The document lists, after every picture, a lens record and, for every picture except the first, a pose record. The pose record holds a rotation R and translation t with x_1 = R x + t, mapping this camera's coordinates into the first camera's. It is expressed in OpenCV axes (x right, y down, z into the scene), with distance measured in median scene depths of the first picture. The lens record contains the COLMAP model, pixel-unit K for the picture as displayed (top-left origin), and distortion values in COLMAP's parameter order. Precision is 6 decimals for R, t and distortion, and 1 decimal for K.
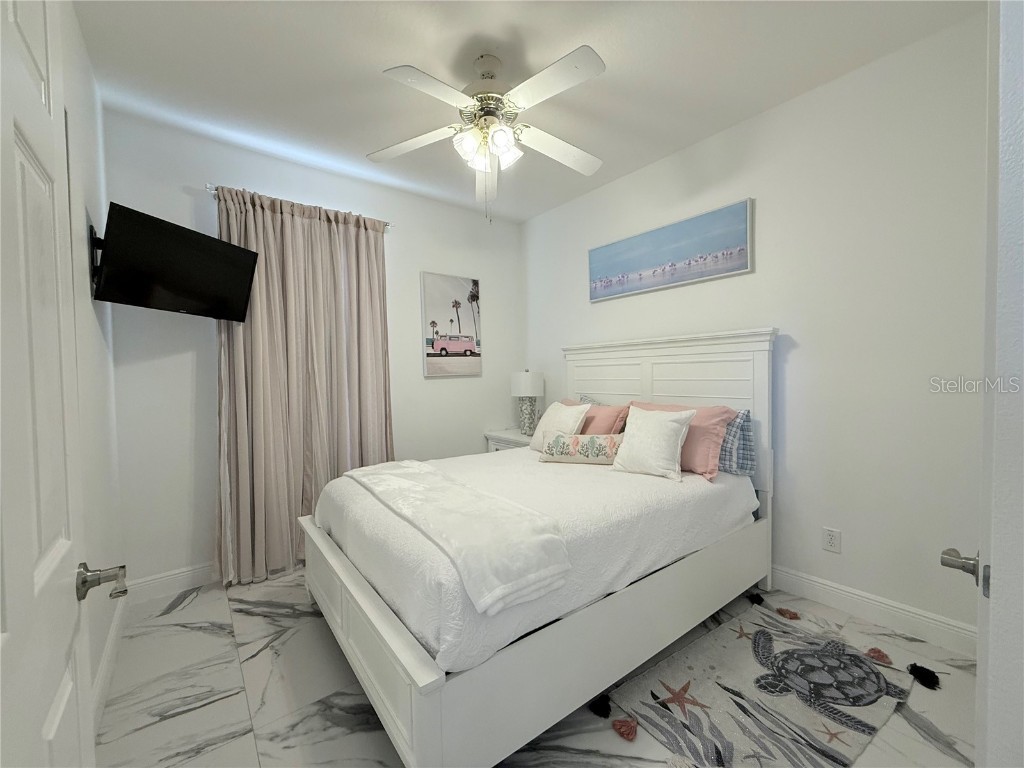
lens RADIAL K [[408.6, 0, 513.6], [0, 408.6, 381.7], [0, 0, 1]] dist [-0.000283, -0.000091]
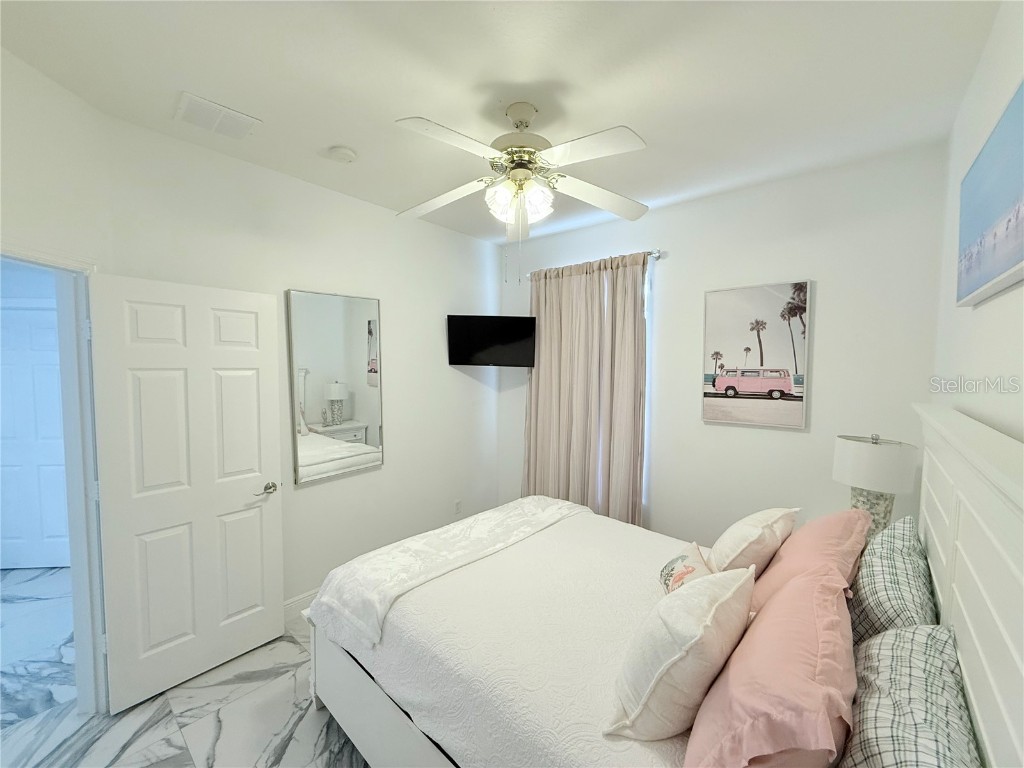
lens RADIAL K [[408.6, 0, 513.1], [0, 408.6, 385.5], [0, 0, 1]] dist [-0.000283, -0.000091]
pose [[0.188158, 0.077846, -0.979049, 0.485316], [-0.033247, 0.996787, 0.072867, -0.124108], [0.981576, 0.018839, 0.190142, 0.453696]]
